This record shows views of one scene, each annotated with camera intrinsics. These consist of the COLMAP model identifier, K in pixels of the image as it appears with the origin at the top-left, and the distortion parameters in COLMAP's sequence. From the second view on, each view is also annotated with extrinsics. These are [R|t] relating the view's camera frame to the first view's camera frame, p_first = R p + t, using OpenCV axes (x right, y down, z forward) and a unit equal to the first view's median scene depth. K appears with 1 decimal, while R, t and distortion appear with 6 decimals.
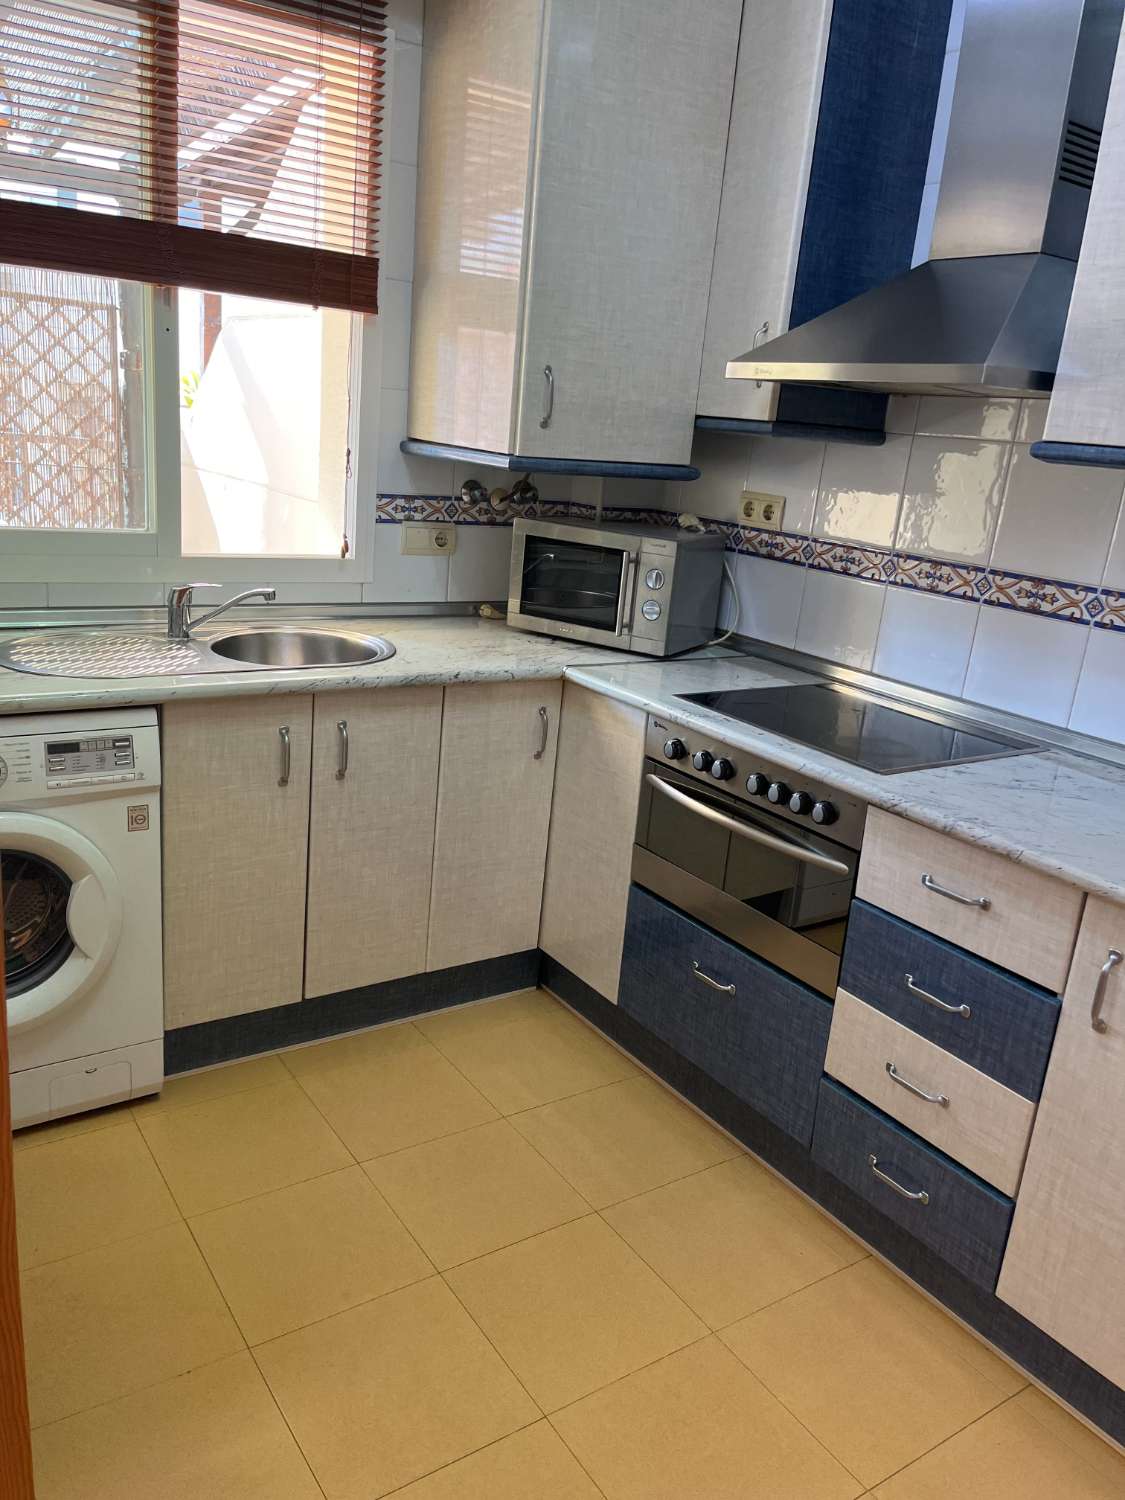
lens RADIAL K [[1132.0, 0, 562.4], [0, 1132.0, 769.4], [0, 0, 1]] dist [0.058498, -0.062719]
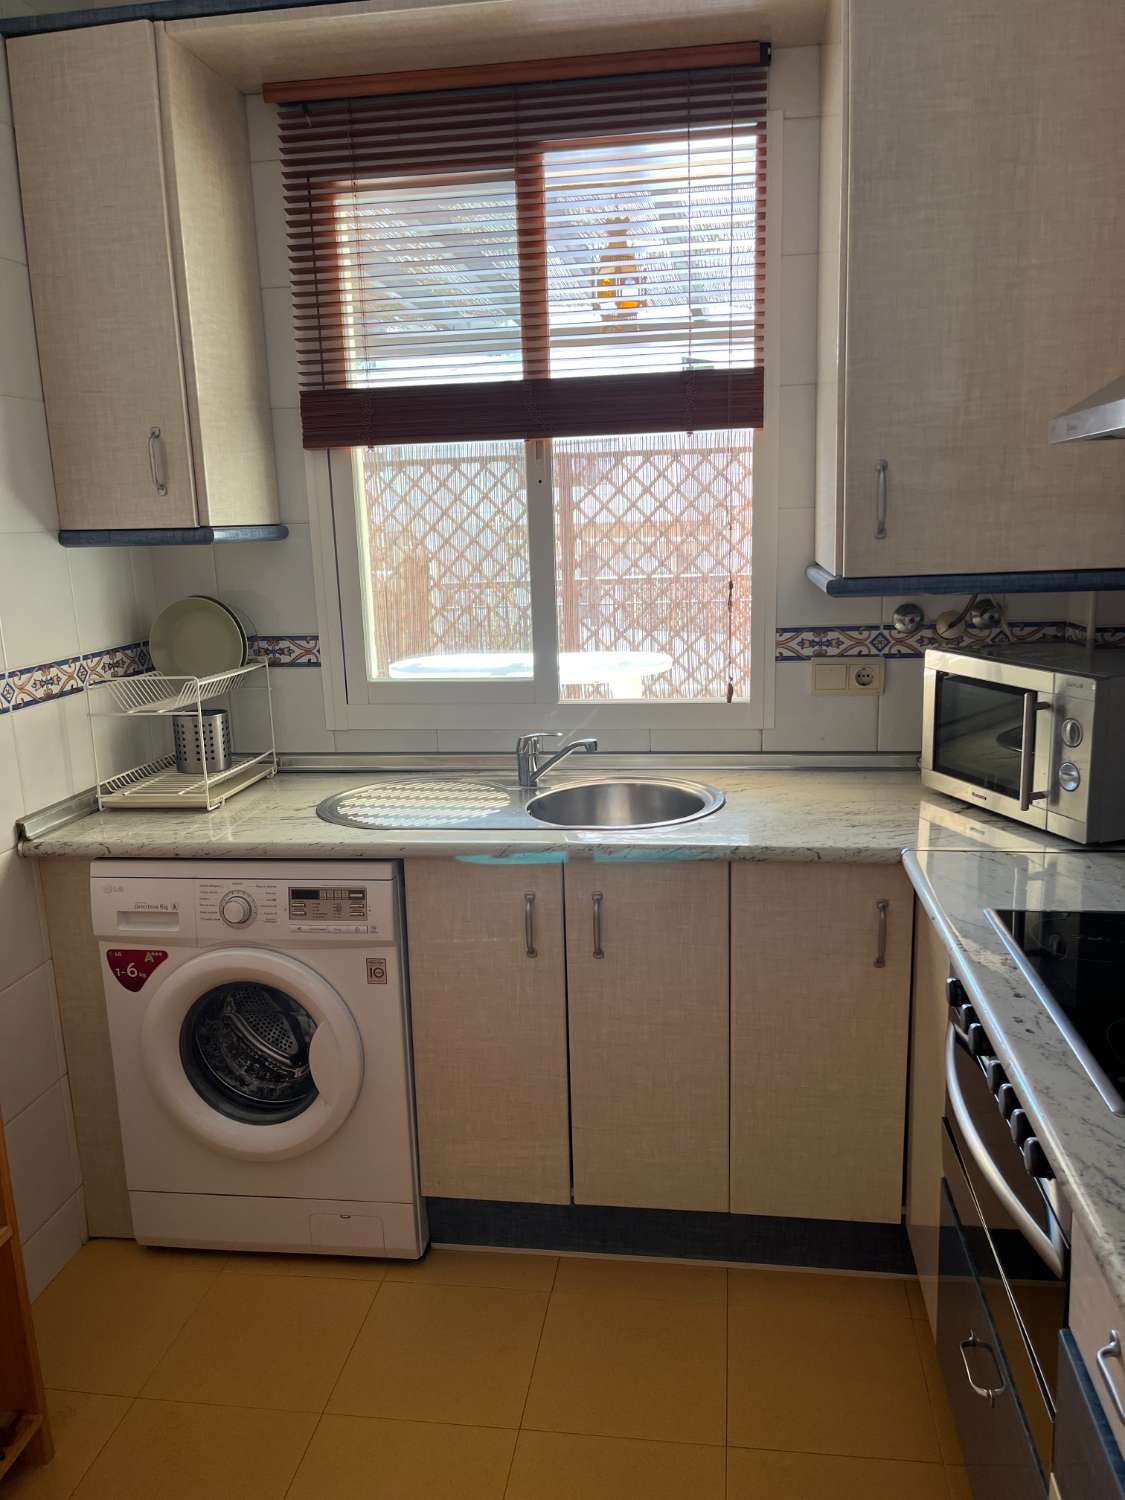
lens RADIAL K [[1132.0, 0, 562.4], [0, 1132.0, 769.4], [0, 0, 1]] dist [0.058498, -0.062719]
pose [[0.743943, 0.038104, -0.667156, 0.331870], [-0.105822, 0.992493, -0.061318, -0.073070], [0.659811, 0.116217, 0.742390, 0.294726]]
